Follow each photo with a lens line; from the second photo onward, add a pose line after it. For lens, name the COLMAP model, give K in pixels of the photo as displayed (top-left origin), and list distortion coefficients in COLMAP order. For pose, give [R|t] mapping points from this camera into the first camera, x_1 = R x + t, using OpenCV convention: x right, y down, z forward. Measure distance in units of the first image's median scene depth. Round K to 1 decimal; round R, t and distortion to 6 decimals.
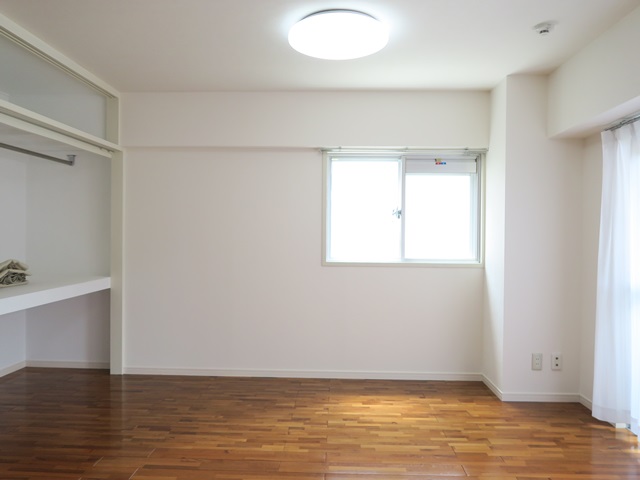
lens RADIAL K [[498.5, 0, 320.0], [0, 498.5, 240.0], [0, 0, 1]] dist [-0.034809, 0.011698]
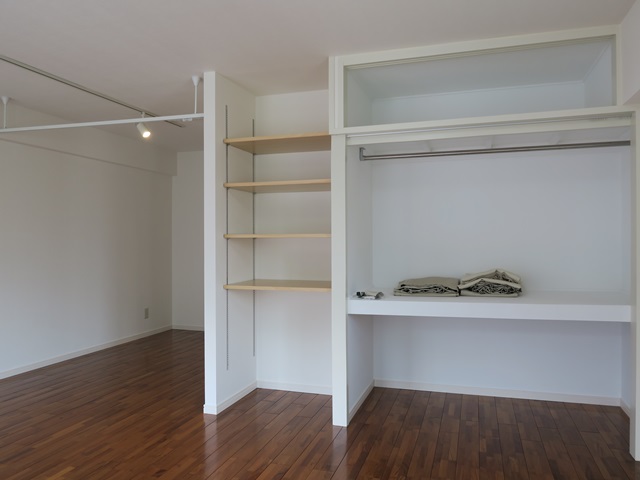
lens RADIAL K [[498.5, 0, 320.0], [0, 498.5, 240.0], [0, 0, 1]] dist [-0.034809, 0.011698]
pose [[-0.269903, -0.010407, -0.962831, 0.426190], [-0.007016, 0.999936, -0.008841, -0.005571], [0.962862, 0.004369, -0.269959, 1.034528]]
